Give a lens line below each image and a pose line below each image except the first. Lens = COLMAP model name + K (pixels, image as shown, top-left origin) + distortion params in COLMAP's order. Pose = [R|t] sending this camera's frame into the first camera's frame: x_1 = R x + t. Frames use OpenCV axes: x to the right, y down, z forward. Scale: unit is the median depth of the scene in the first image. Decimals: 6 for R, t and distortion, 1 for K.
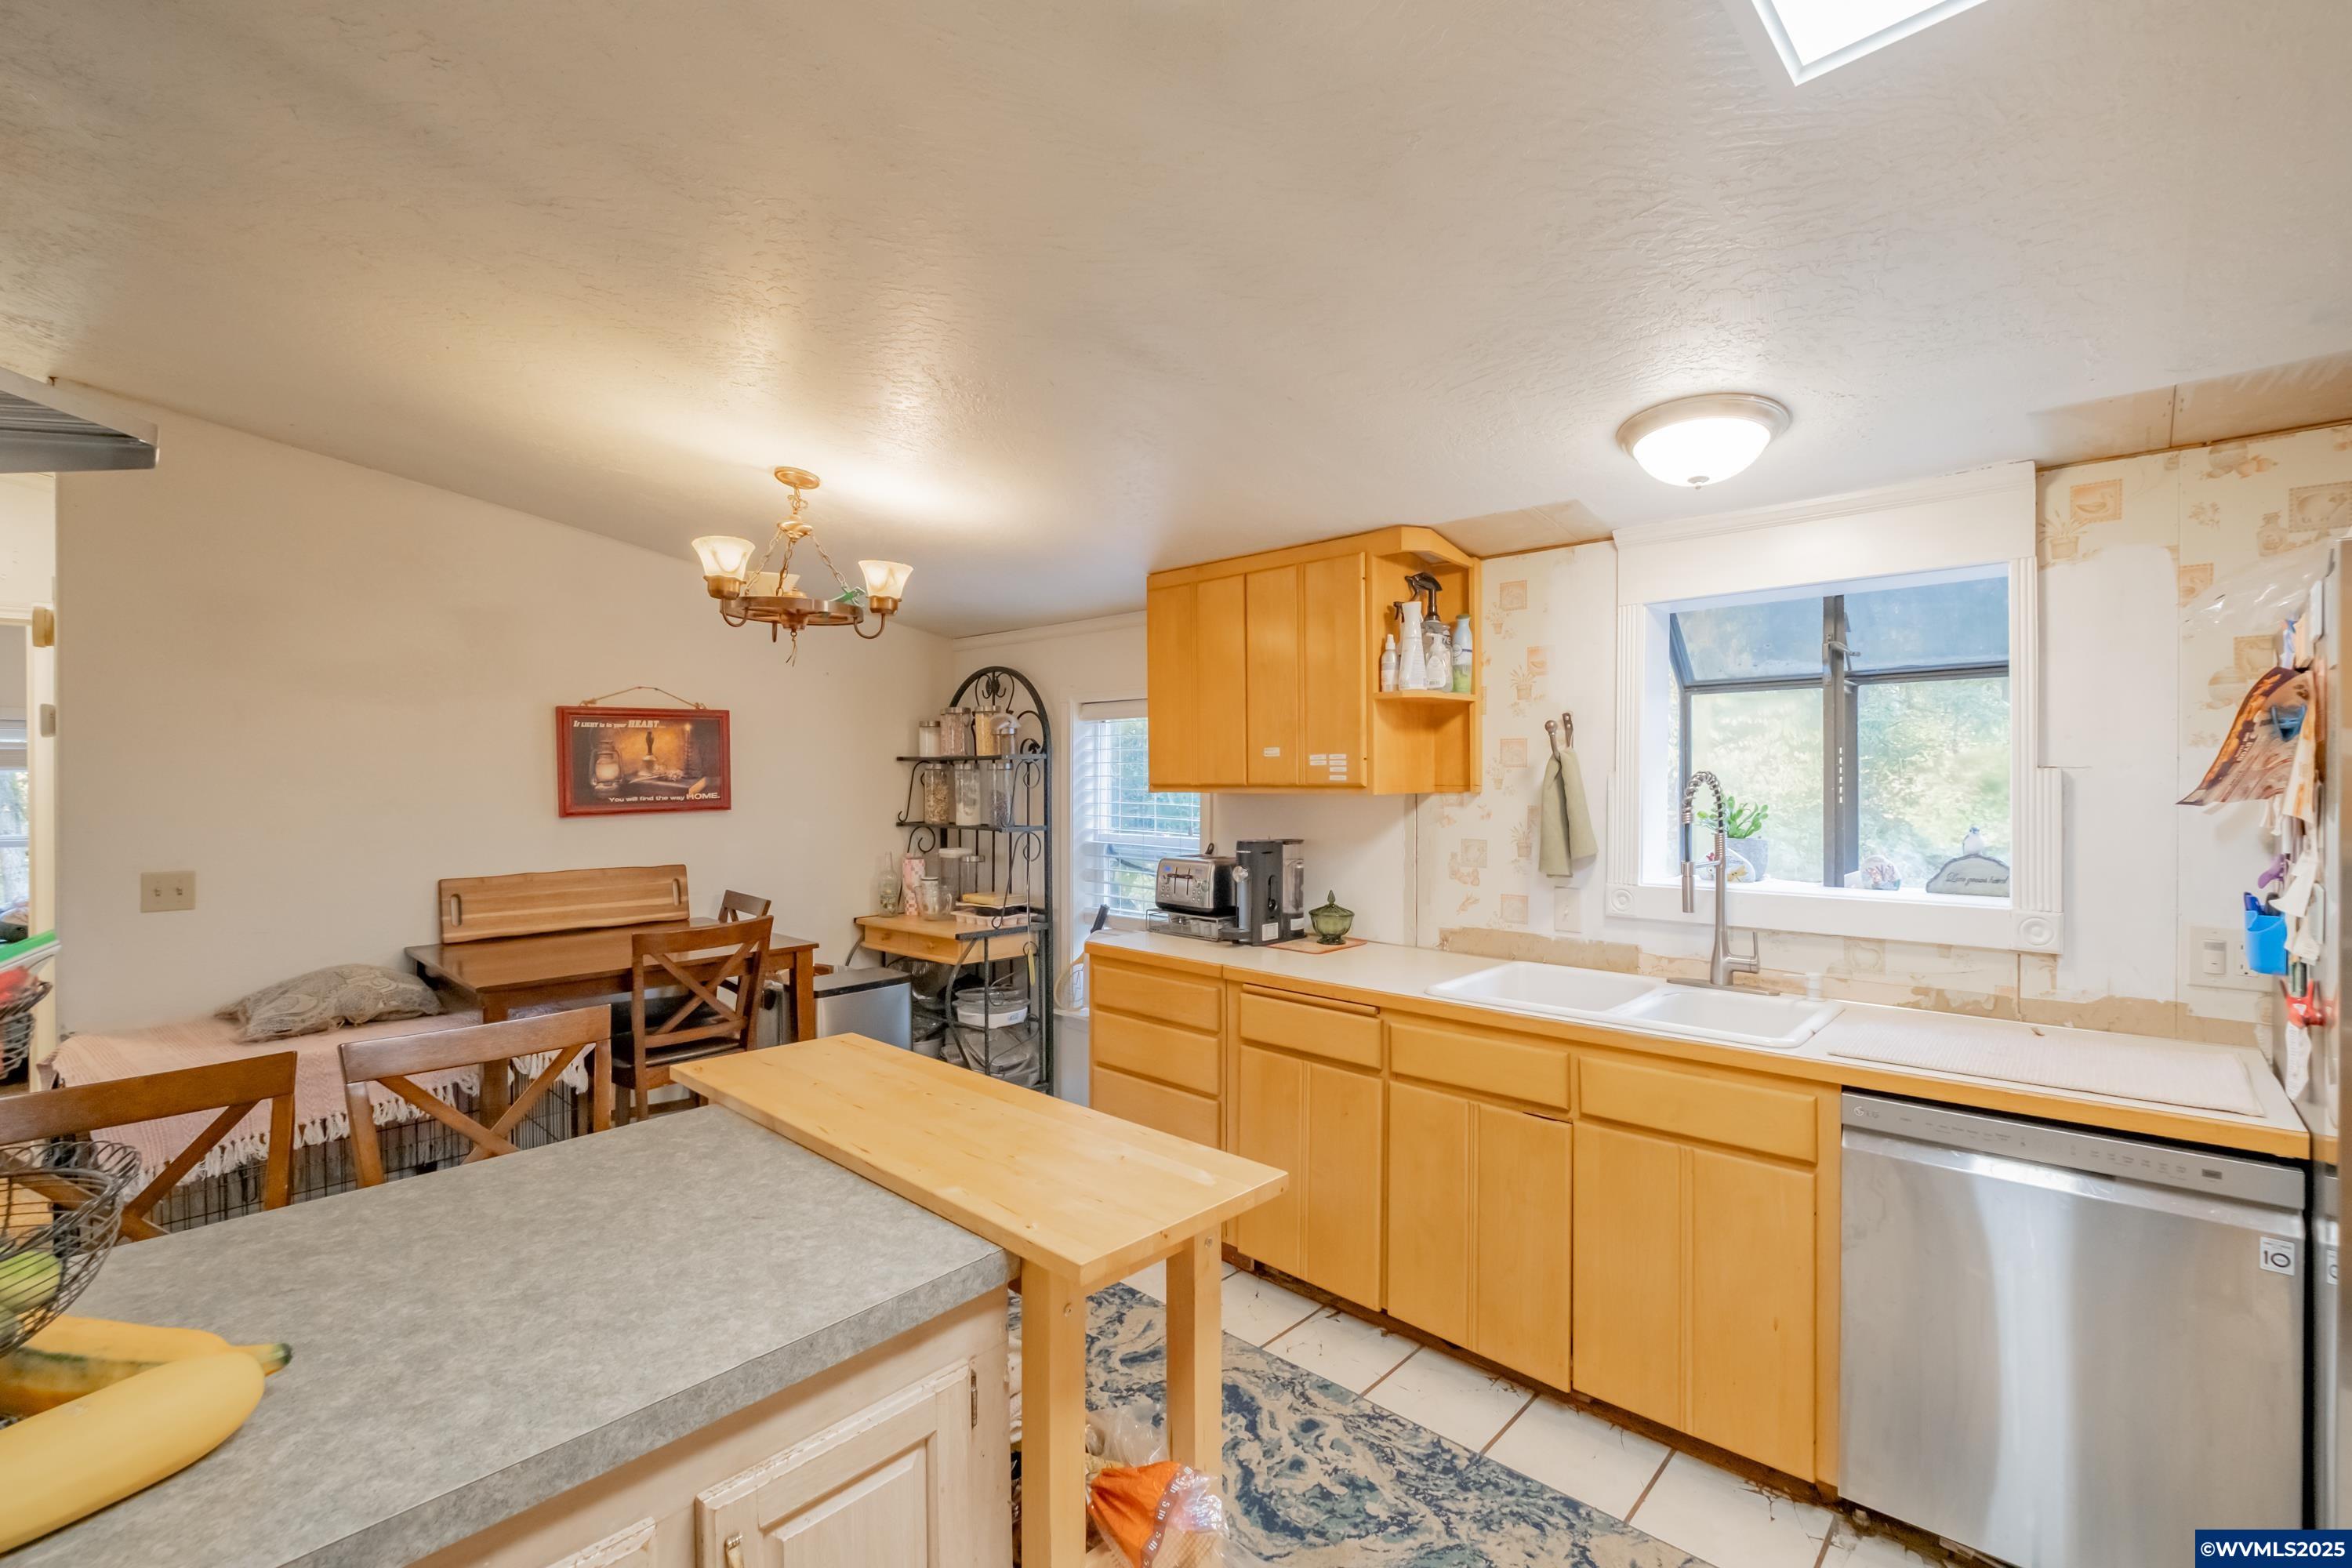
lens RADIAL K [[1018.3, 0, 1177.5], [0, 1018.3, 787.8], [0, 0, 1]] dist [0.001861, -0.000531]
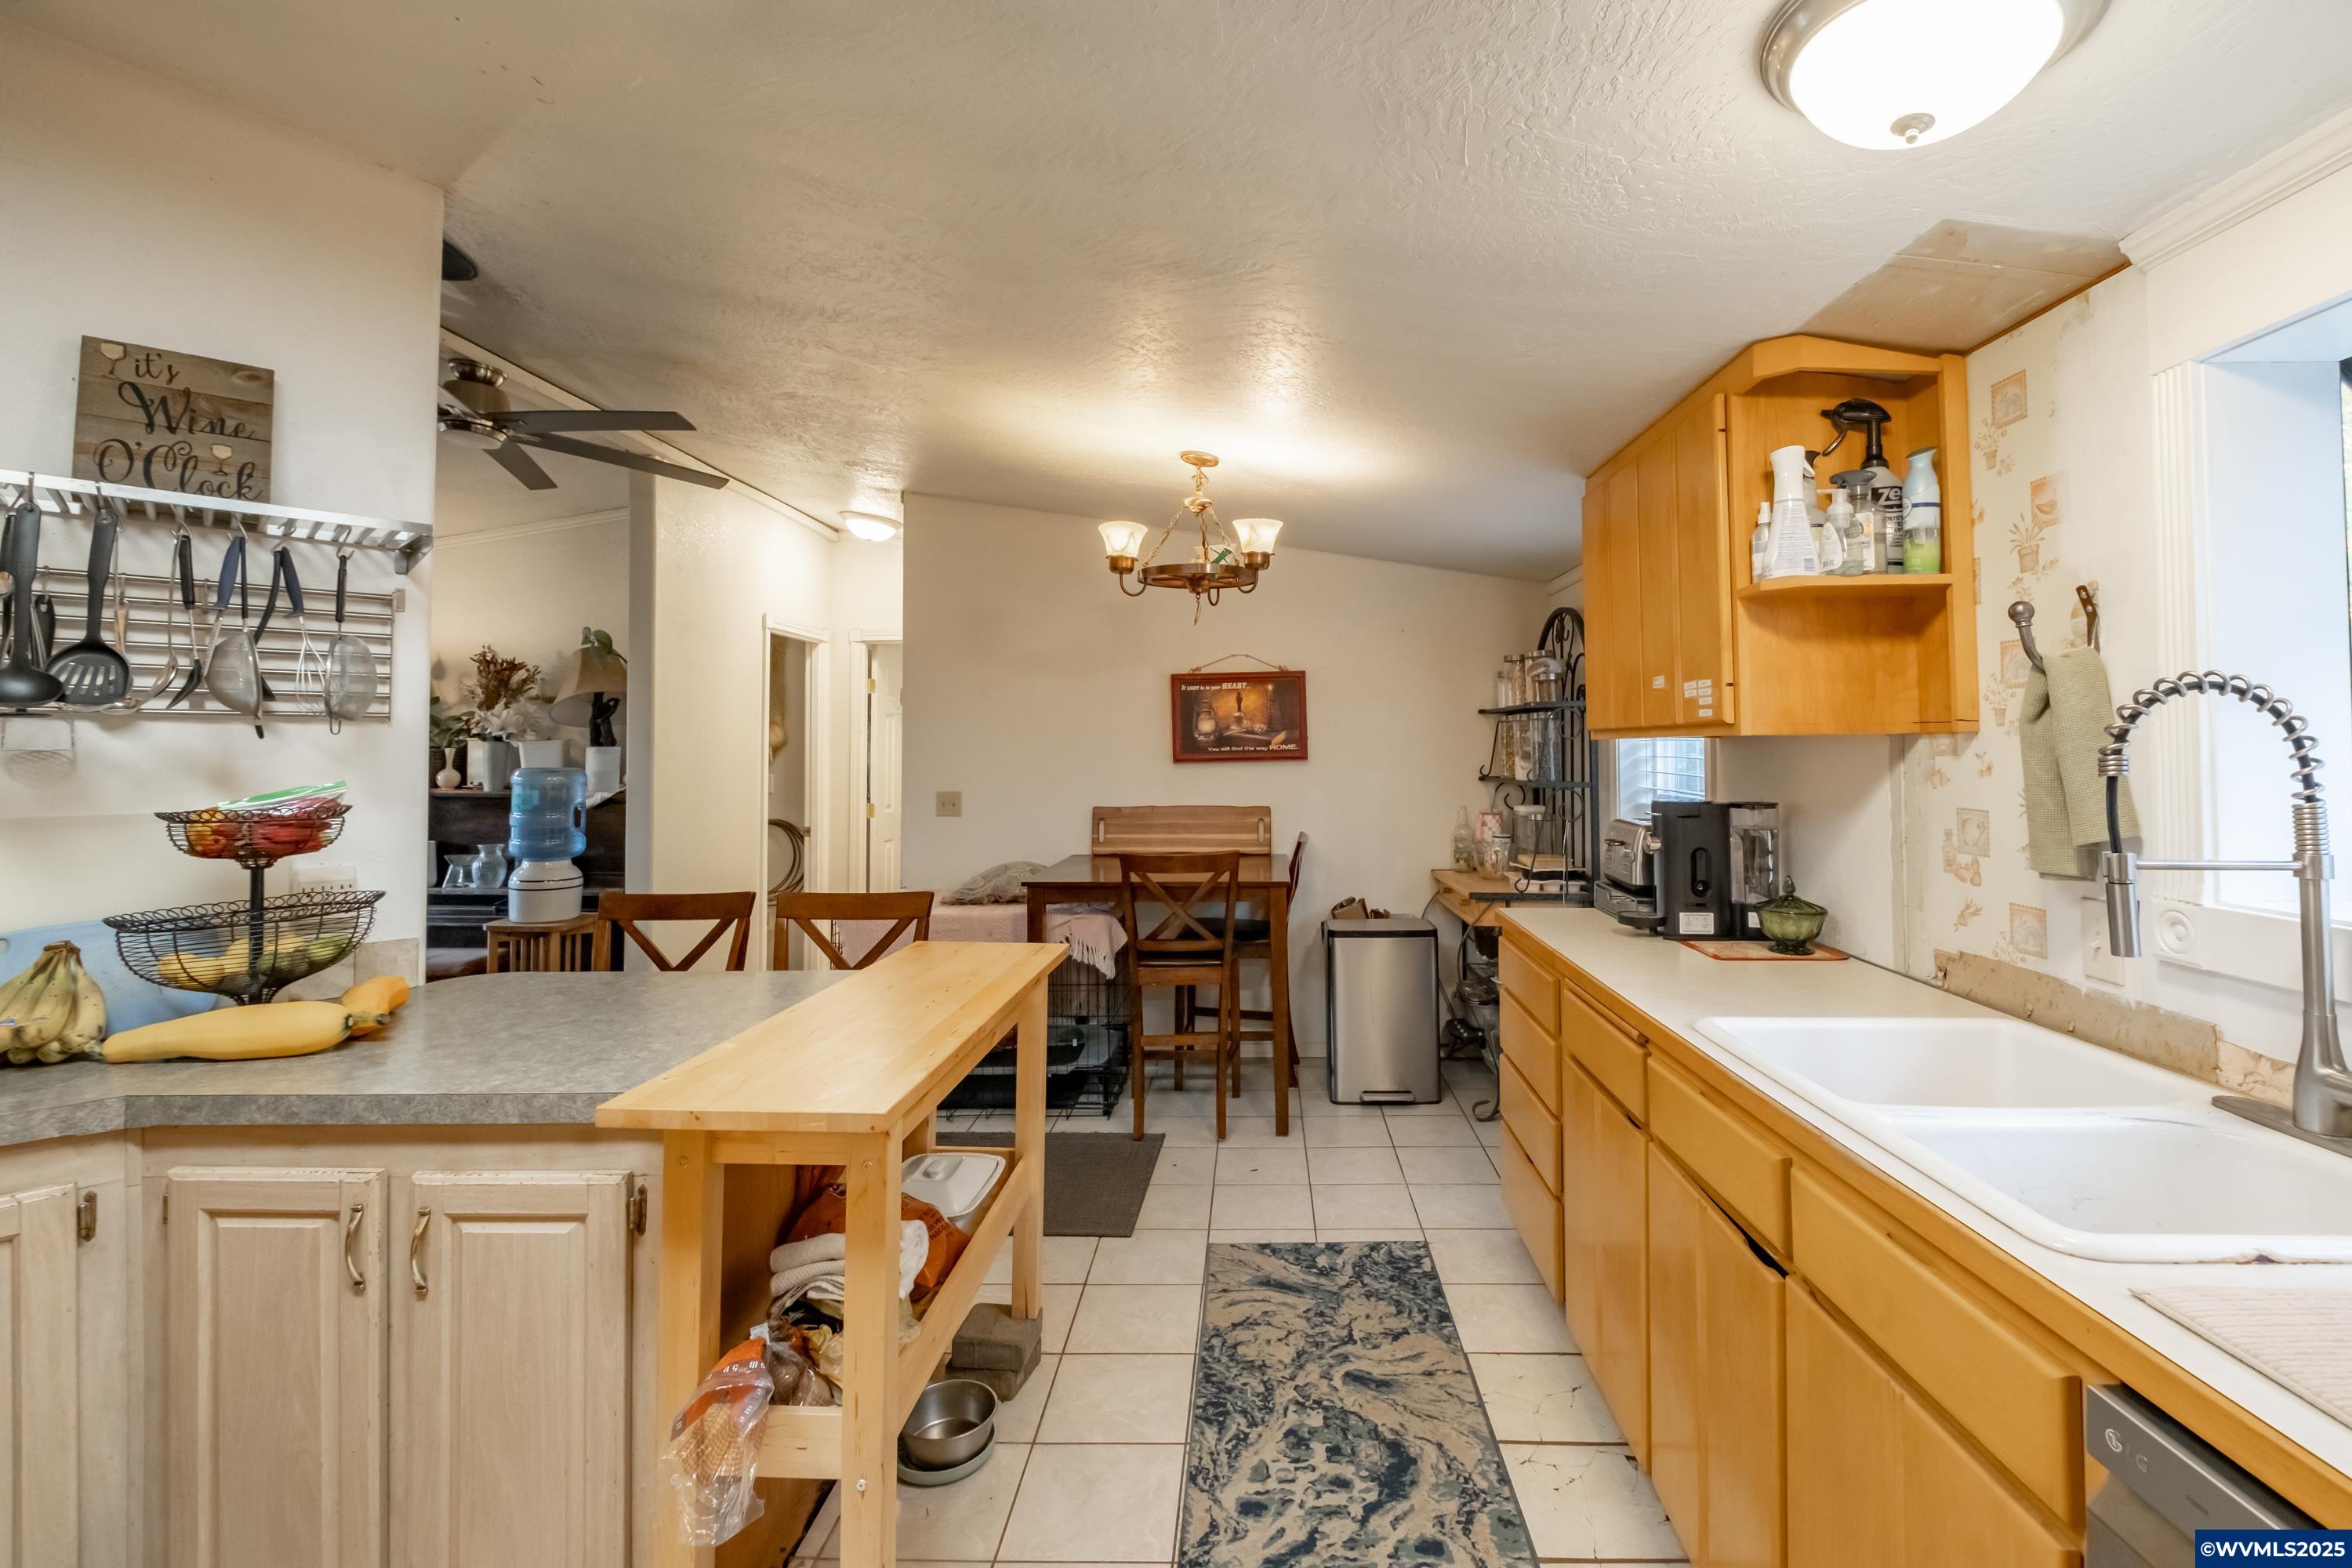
lens RADIAL K [[1018.3, 0, 1240.3], [0, 1018.3, 719.9], [0, 0, 1]] dist [0.001861, -0.000531]
pose [[0.672858, -0.019843, -0.739505, 0.455784], [-0.006581, 0.999440, -0.032806, 0.020416], [0.739742, 0.026940, 0.672351, 0.266565]]
